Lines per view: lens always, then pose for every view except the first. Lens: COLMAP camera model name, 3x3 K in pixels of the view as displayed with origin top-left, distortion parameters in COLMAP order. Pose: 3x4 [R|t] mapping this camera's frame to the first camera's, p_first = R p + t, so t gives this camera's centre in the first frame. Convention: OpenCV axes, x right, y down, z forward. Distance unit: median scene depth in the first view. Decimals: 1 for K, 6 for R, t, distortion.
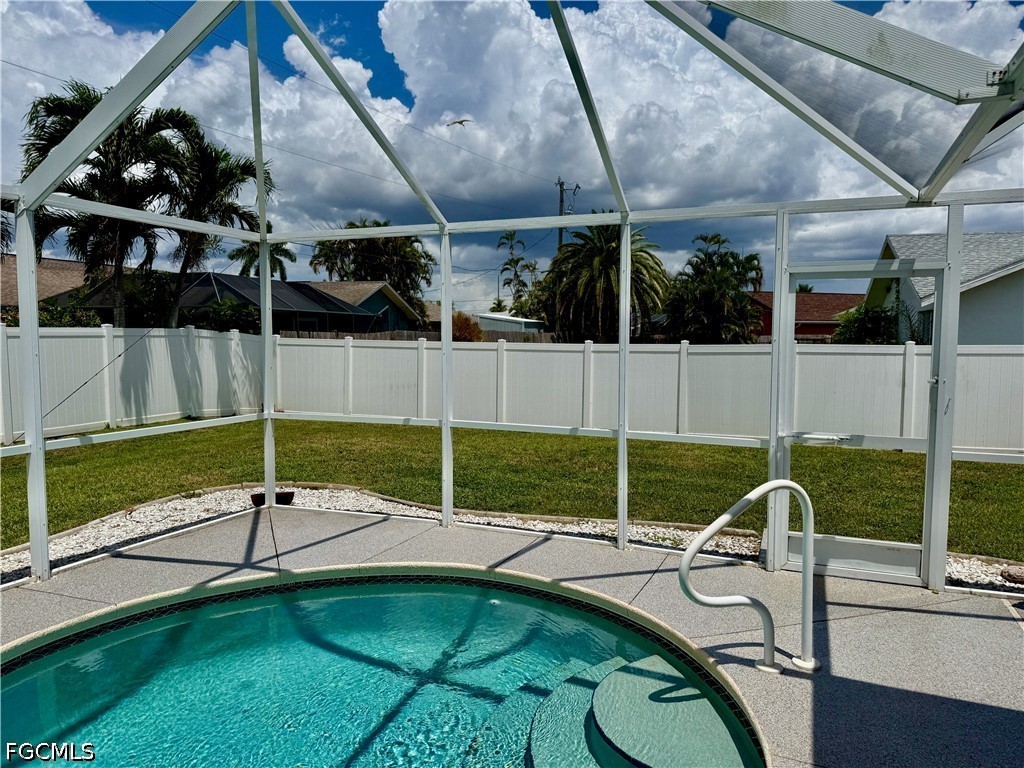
lens RADIAL K [[706.8, 0, 514.5], [0, 706.8, 386.8], [0, 0, 1]] dist [0.002869, -0.017235]
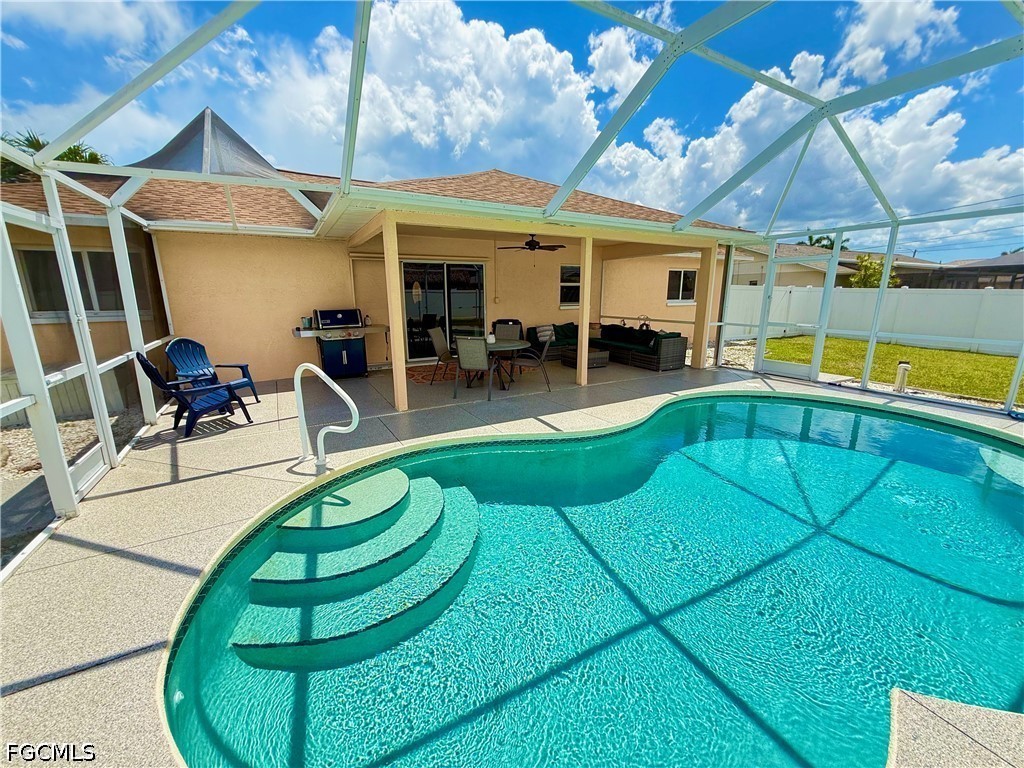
lens RADIAL K [[408.0, 0, 510.6], [0, 408.0, 382.4], [0, 0, 1]] dist [0.002907, 0.000164]
pose [[-0.793186, -0.131048, 0.594712, -0.035483], [0.048443, 0.959899, 0.276130, -0.003913], [-0.607049, 0.247832, -0.755030, 0.081089]]
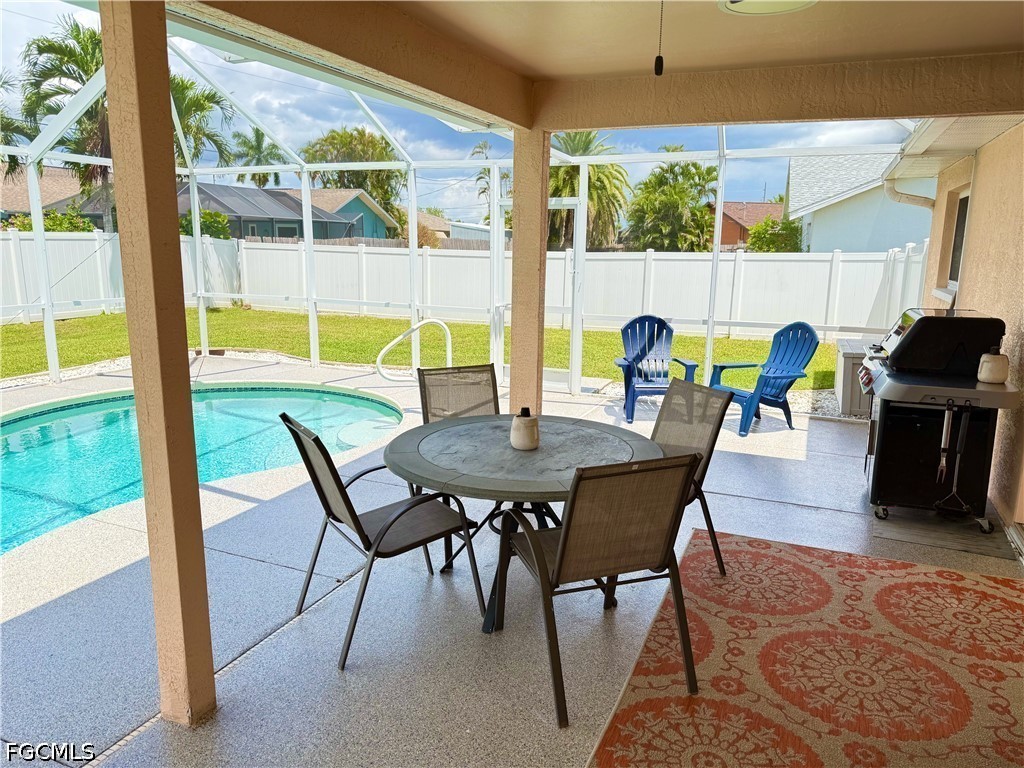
lens RADIAL K [[706.8, 0, 509.8], [0, 706.8, 380.4], [0, 0, 1]] dist [0.002869, -0.017235]
pose [[0.999796, 0.012690, -0.015708, 0.077869], [-0.010716, 0.992721, 0.119956, 0.008345], [0.017116, -0.119764, 0.992655, -0.115403]]
